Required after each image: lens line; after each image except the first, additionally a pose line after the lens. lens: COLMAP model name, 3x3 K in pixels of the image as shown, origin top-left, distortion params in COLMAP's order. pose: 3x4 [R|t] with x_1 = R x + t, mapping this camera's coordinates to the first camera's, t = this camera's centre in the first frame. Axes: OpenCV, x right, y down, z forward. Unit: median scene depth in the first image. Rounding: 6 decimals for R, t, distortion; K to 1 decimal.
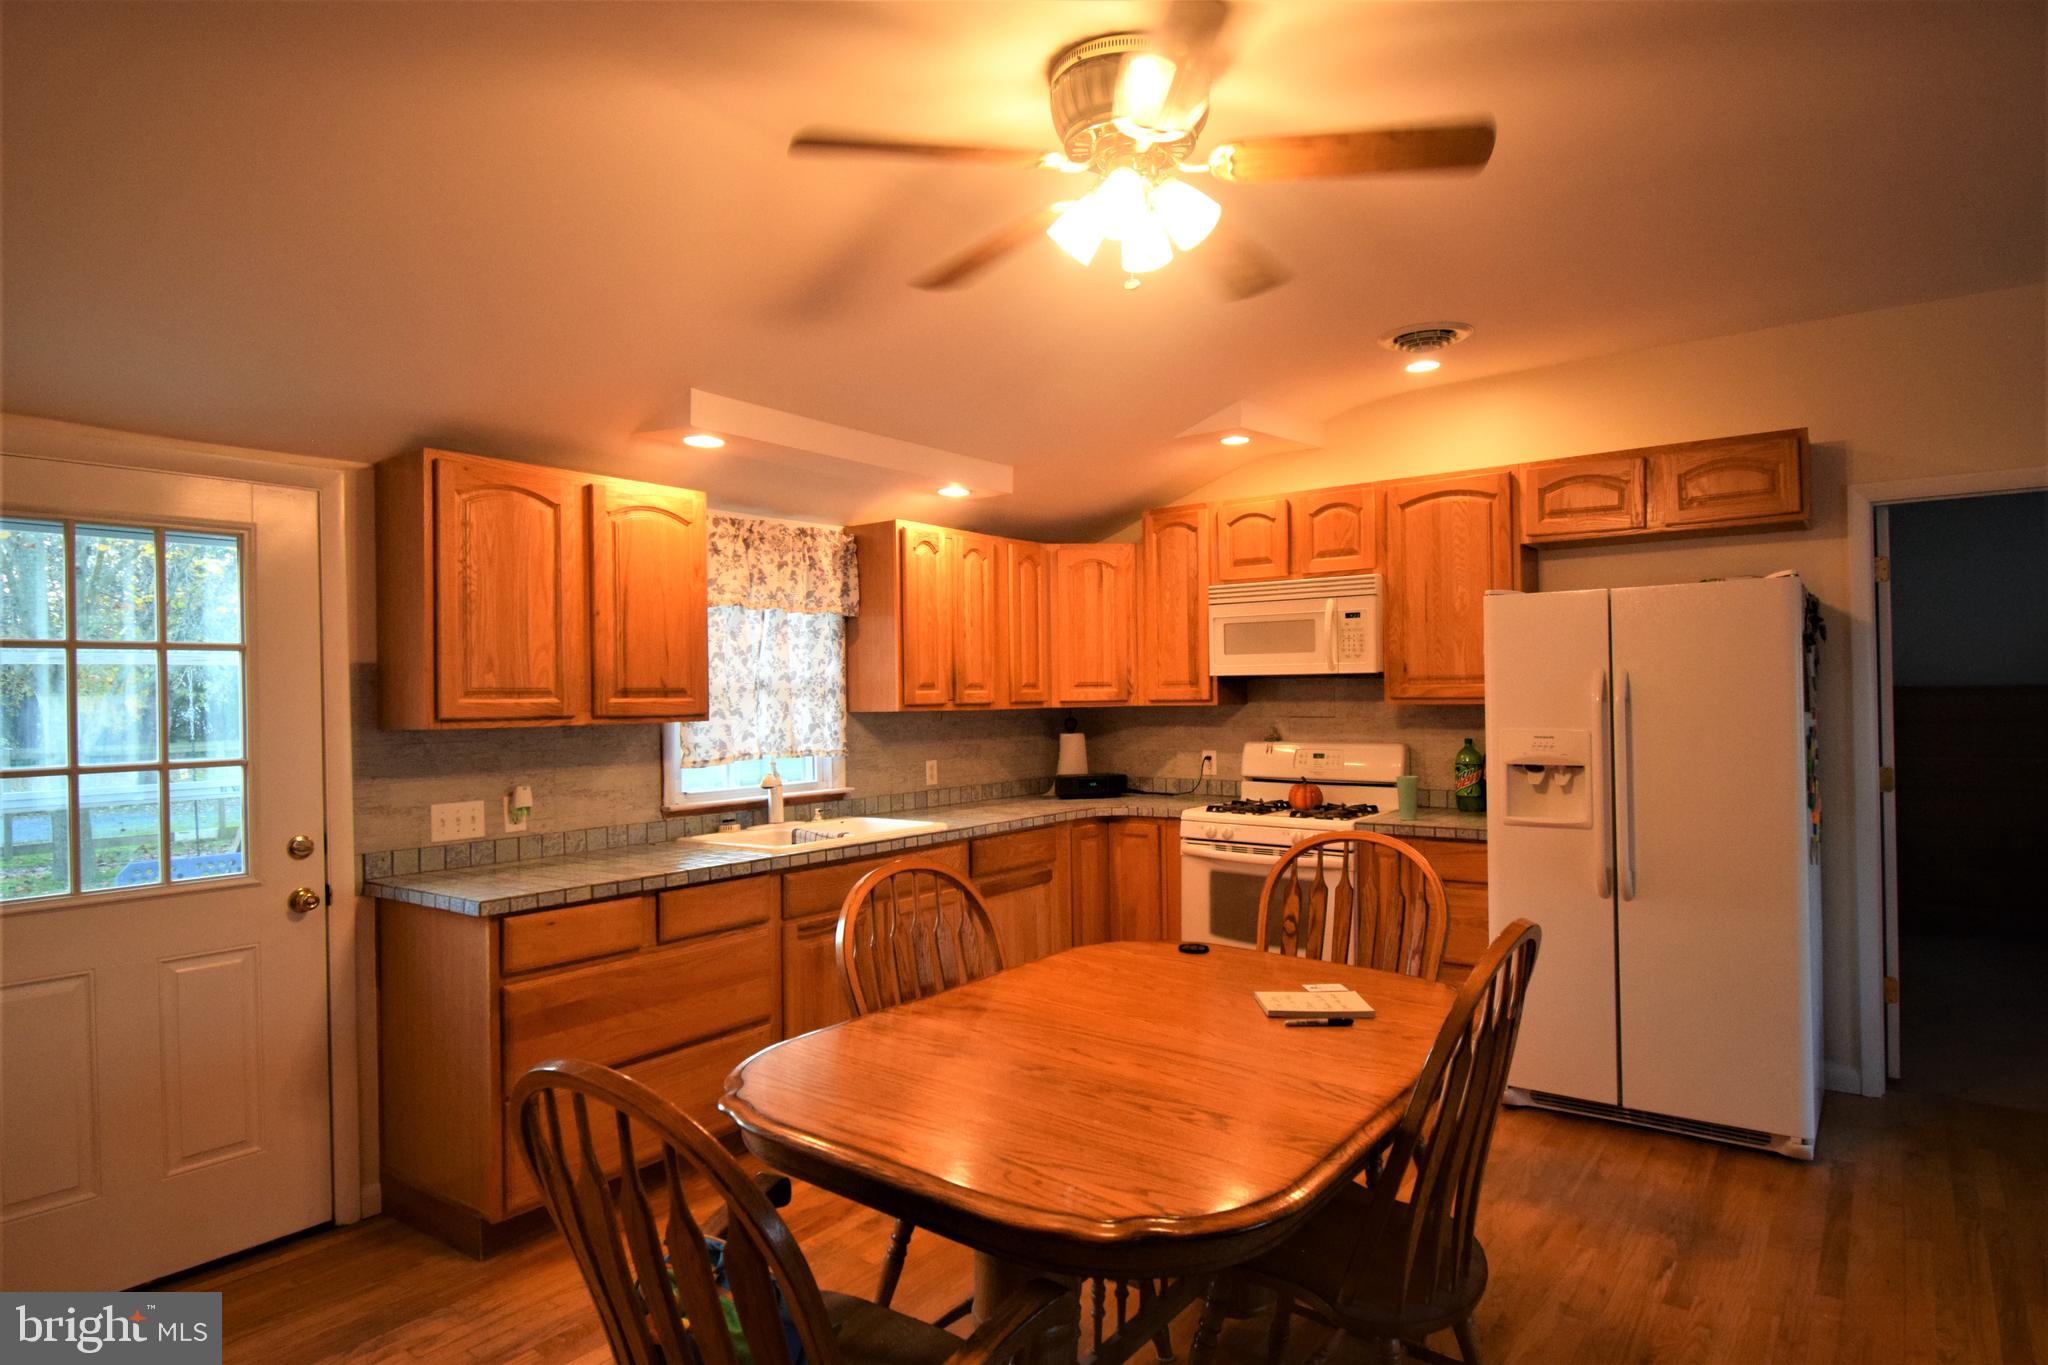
lens RADIAL K [[1143.4, 0, 1024.0], [0, 1143.4, 682.5], [0, 0, 1]] dist [0.016510, -0.030873]
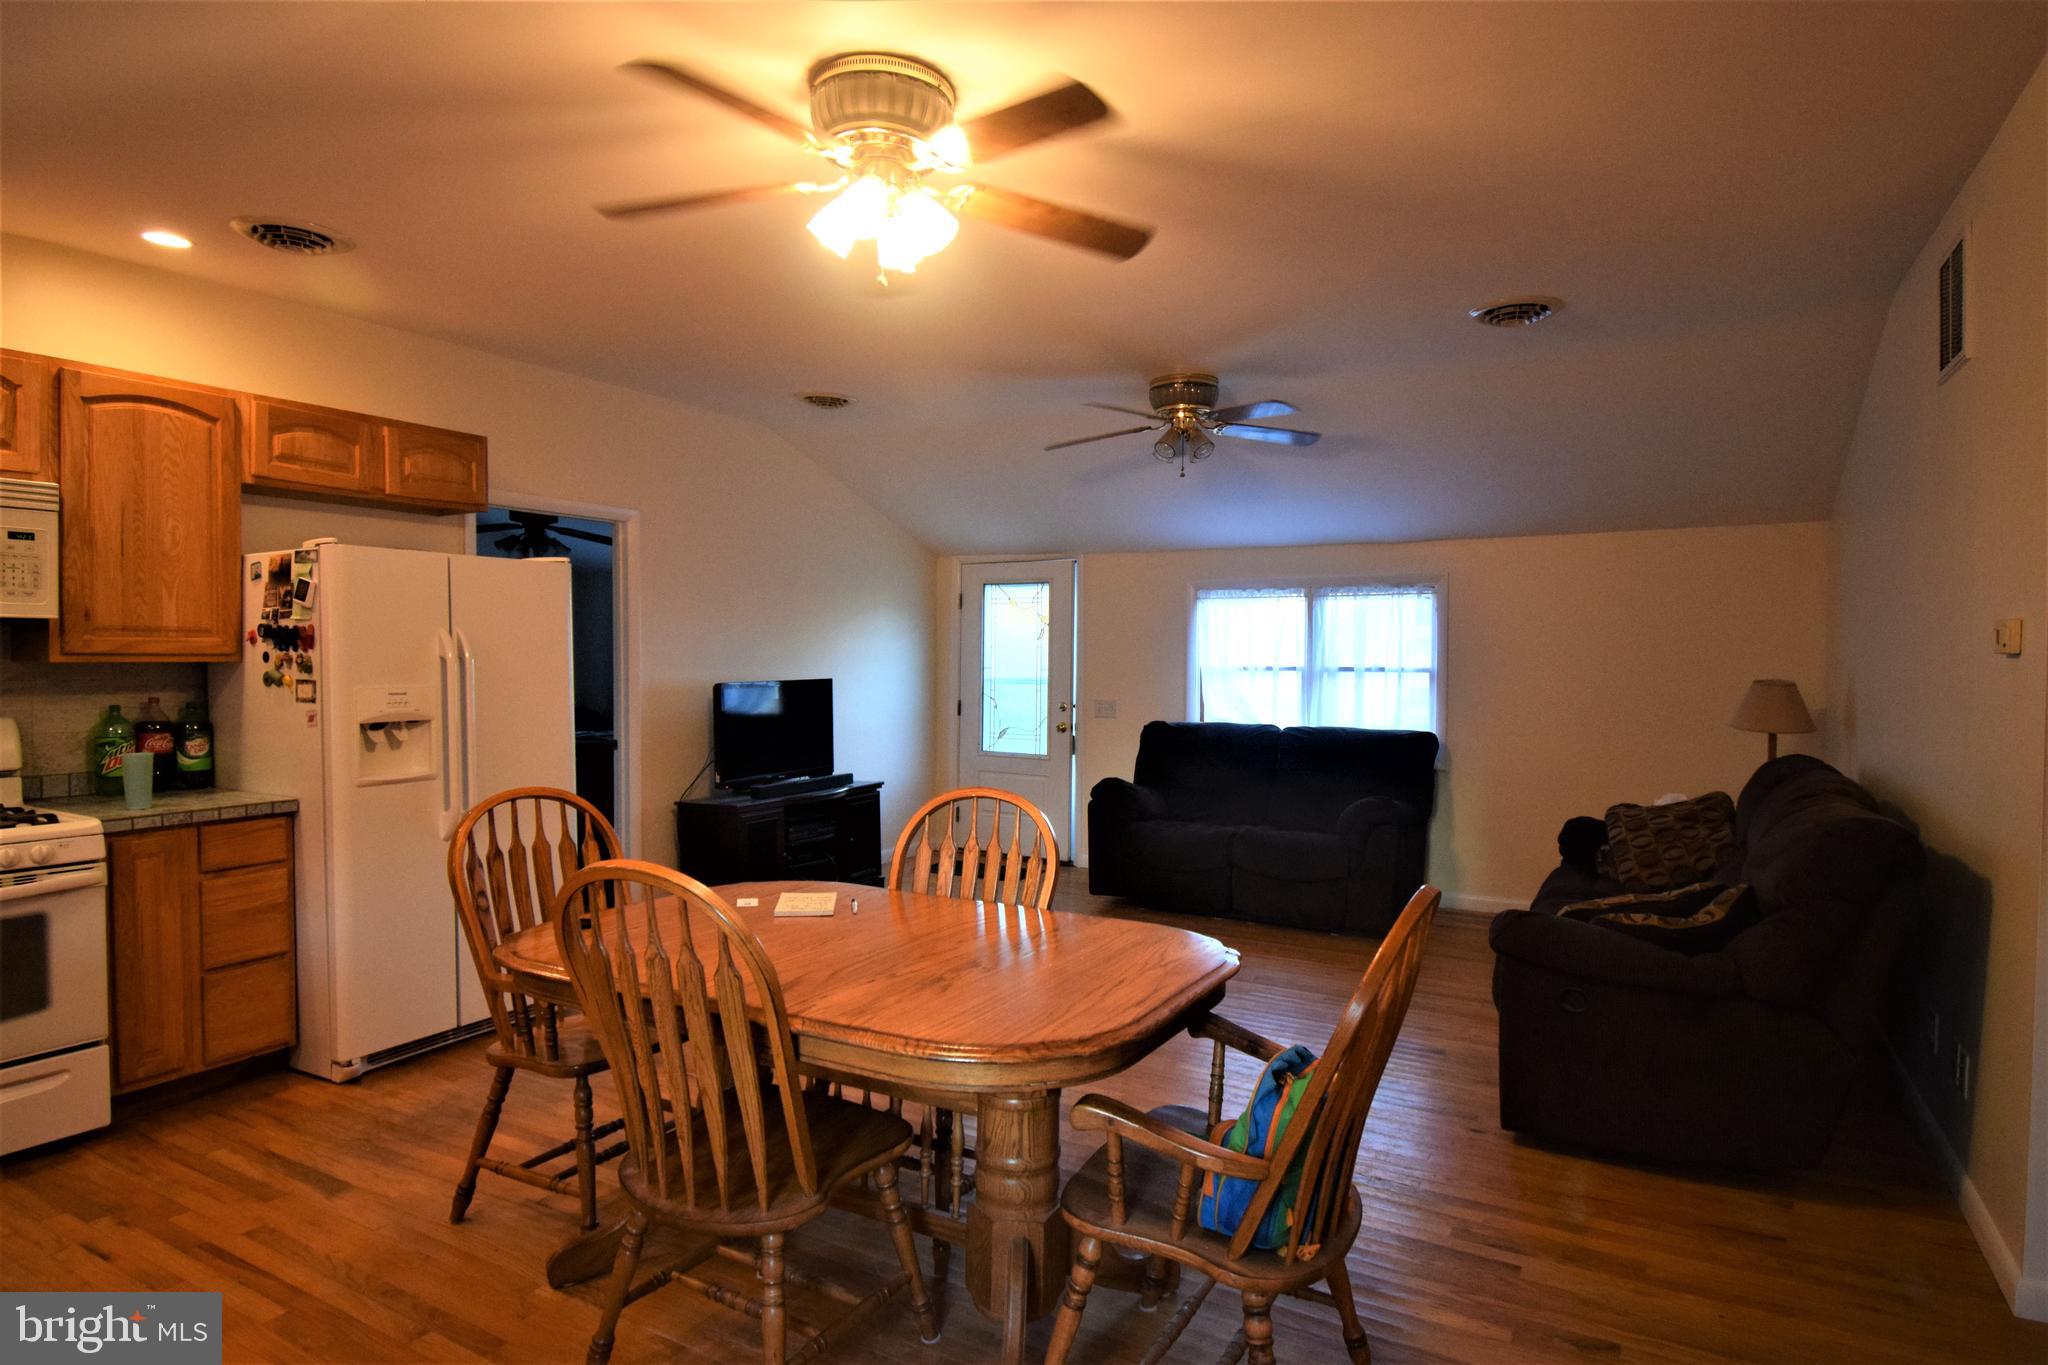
lens RADIAL K [[1143.4, 0, 1024.0], [0, 1143.4, 682.5], [0, 0, 1]] dist [0.016510, -0.030873]
pose [[-0.142617, -0.011225, 0.989714, -0.520894], [-0.013876, 0.999860, 0.009341, 0.017602], [-0.989681, -0.012401, -0.142753, 0.508773]]
